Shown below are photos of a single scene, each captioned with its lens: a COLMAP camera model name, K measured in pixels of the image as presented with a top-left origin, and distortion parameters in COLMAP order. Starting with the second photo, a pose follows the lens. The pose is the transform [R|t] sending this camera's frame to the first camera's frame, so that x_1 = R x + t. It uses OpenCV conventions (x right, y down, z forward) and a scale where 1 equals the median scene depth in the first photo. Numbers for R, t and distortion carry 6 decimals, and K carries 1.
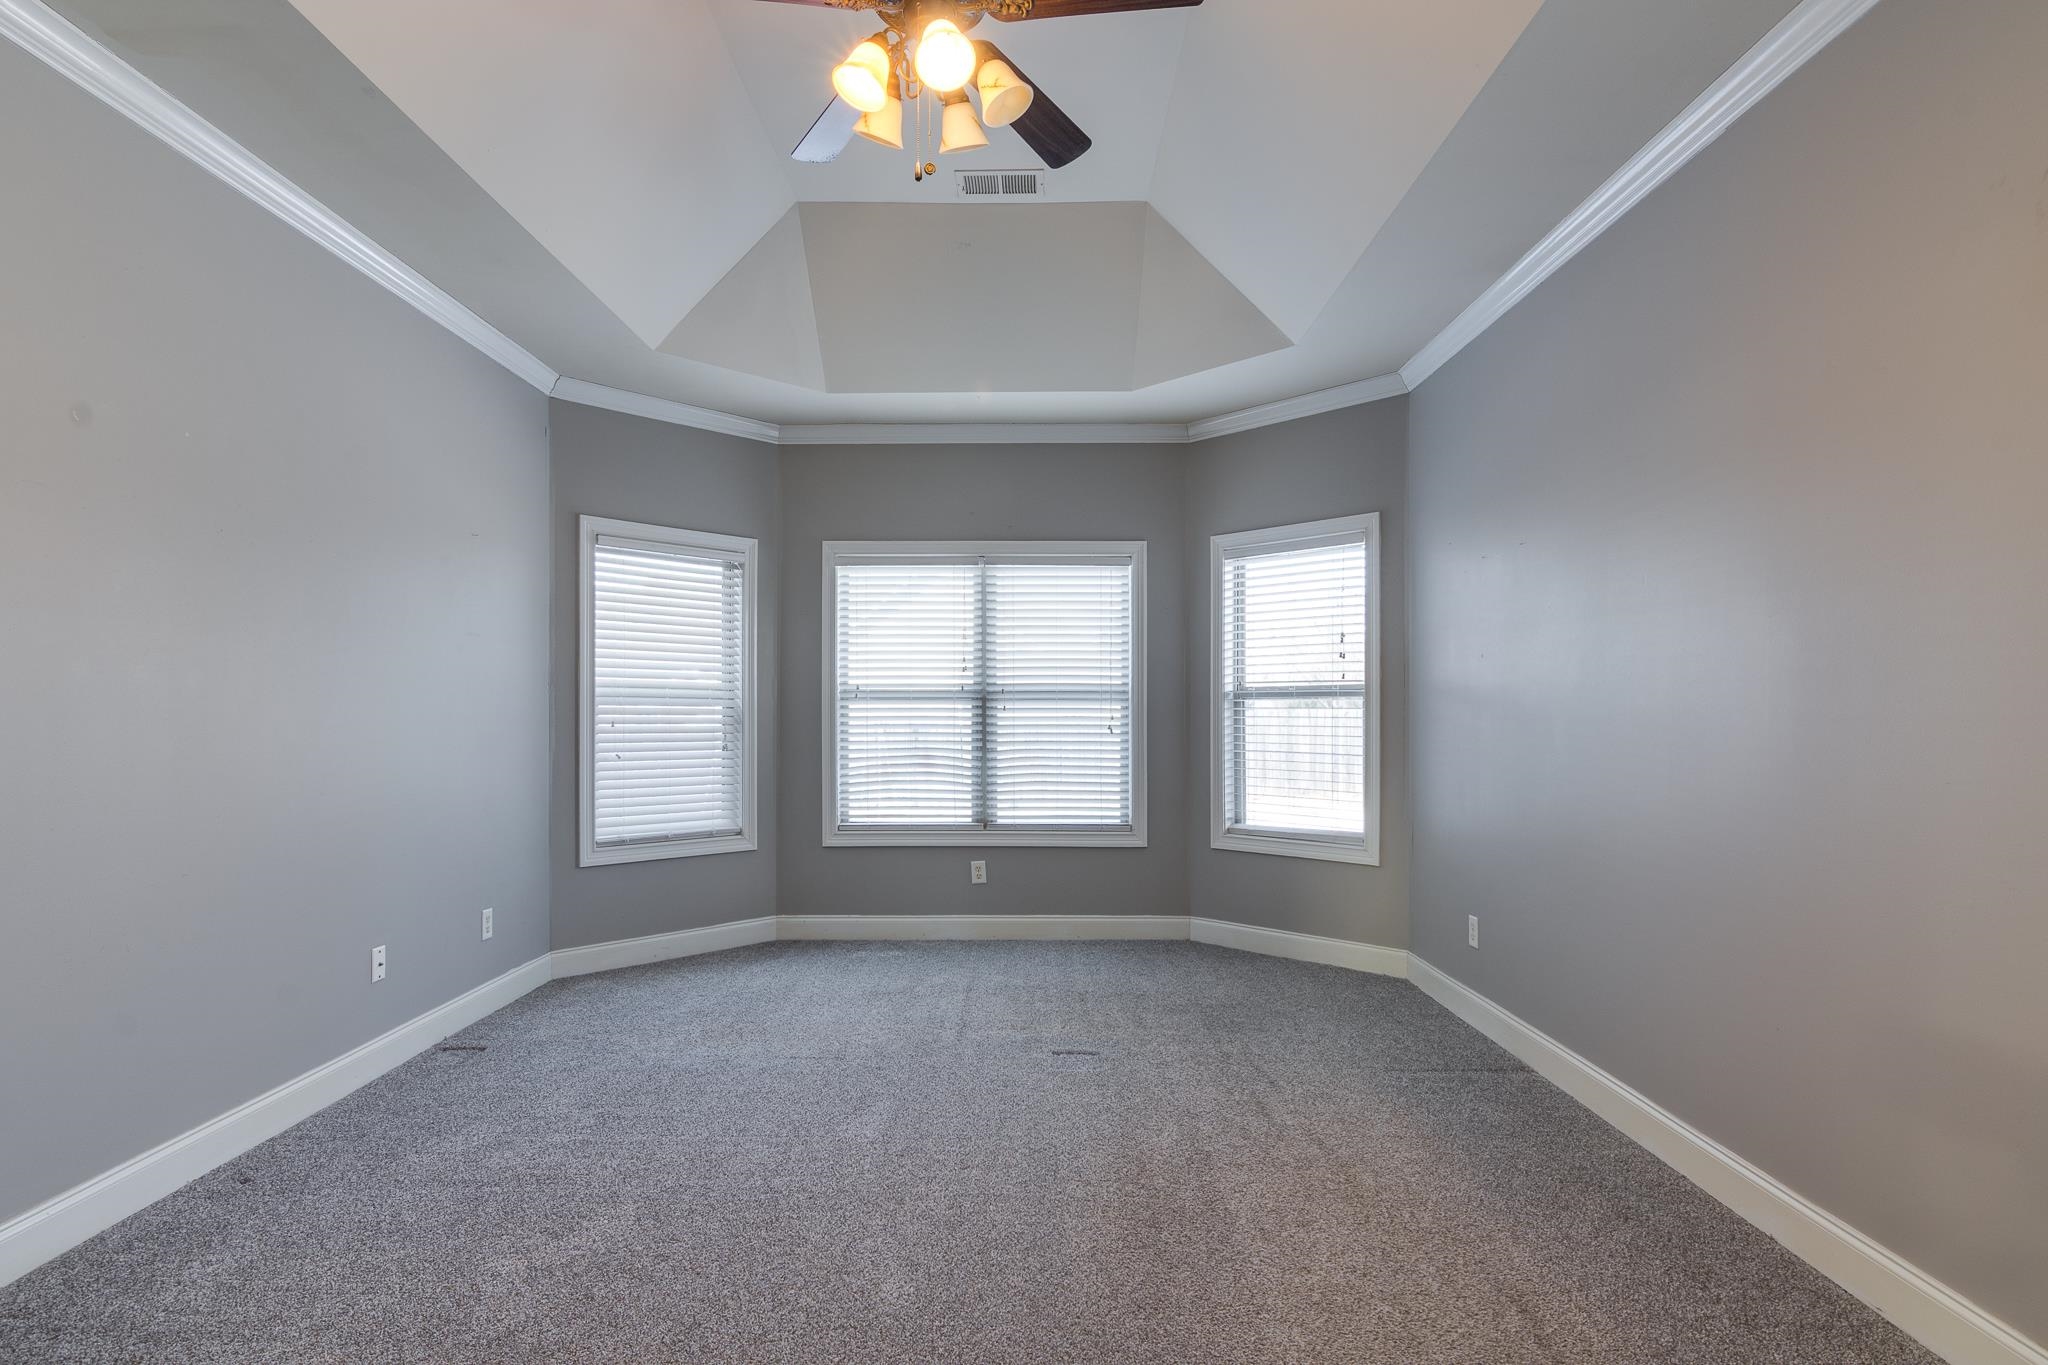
lens RADIAL K [[1036.7, 0, 1065.3], [0, 1036.7, 685.1], [0, 0, 1]] dist [0.001505, 0.000317]
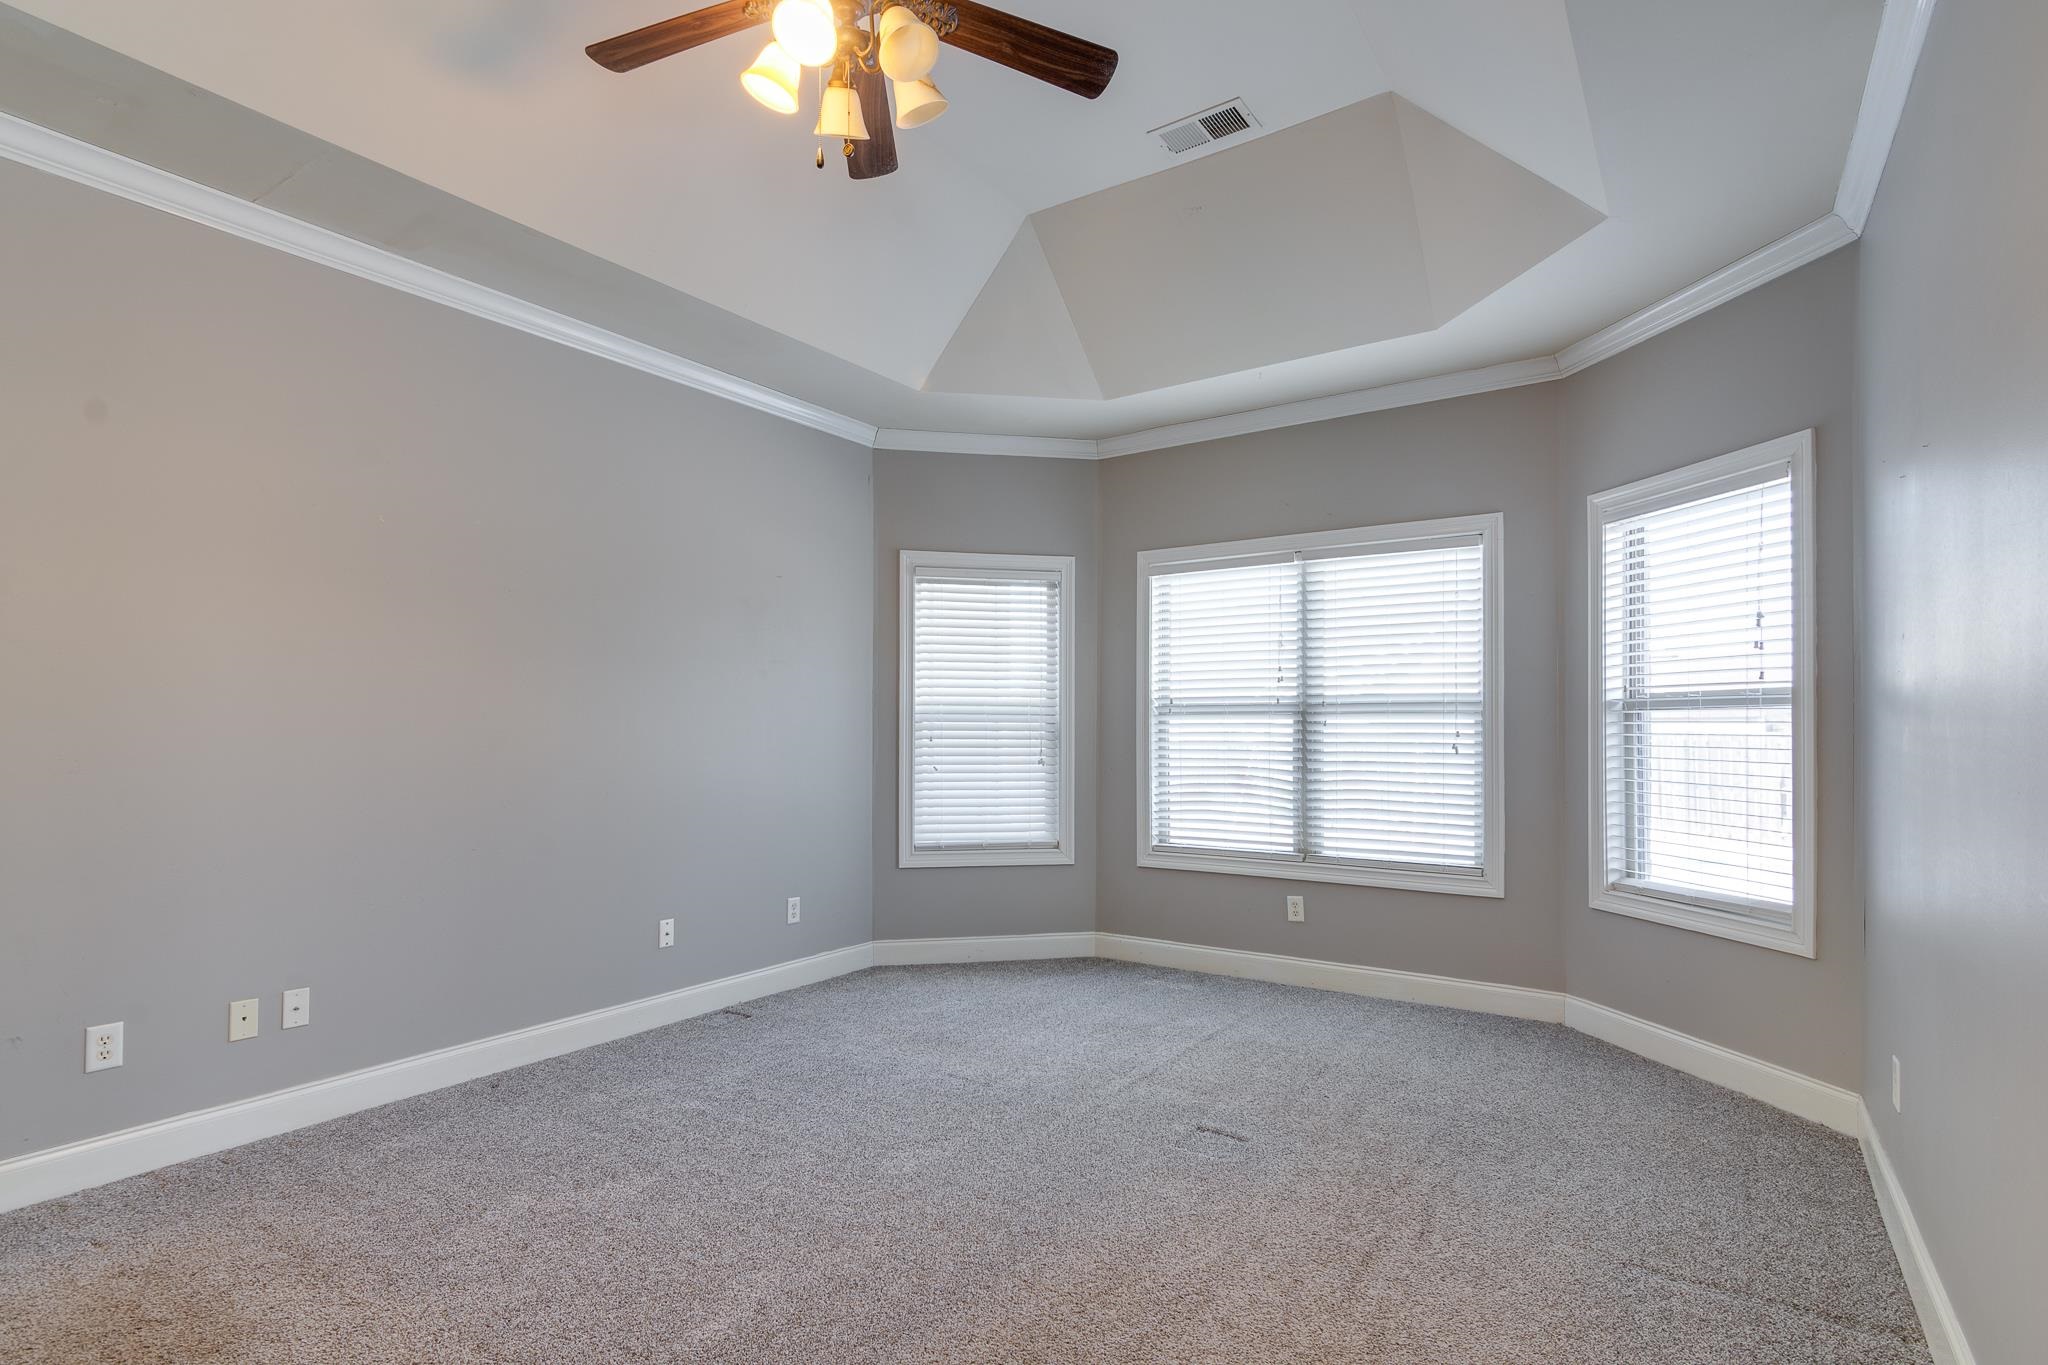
lens RADIAL K [[1036.7, 0, 1024.7], [0, 1036.7, 700.7], [0, 0, 1]] dist [0.001505, 0.000317]
pose [[0.818924, -0.015536, -0.573692, 0.259472], [0.016430, 0.999858, -0.003624, 0.002610], [0.573667, -0.006458, 0.819063, 0.156080]]
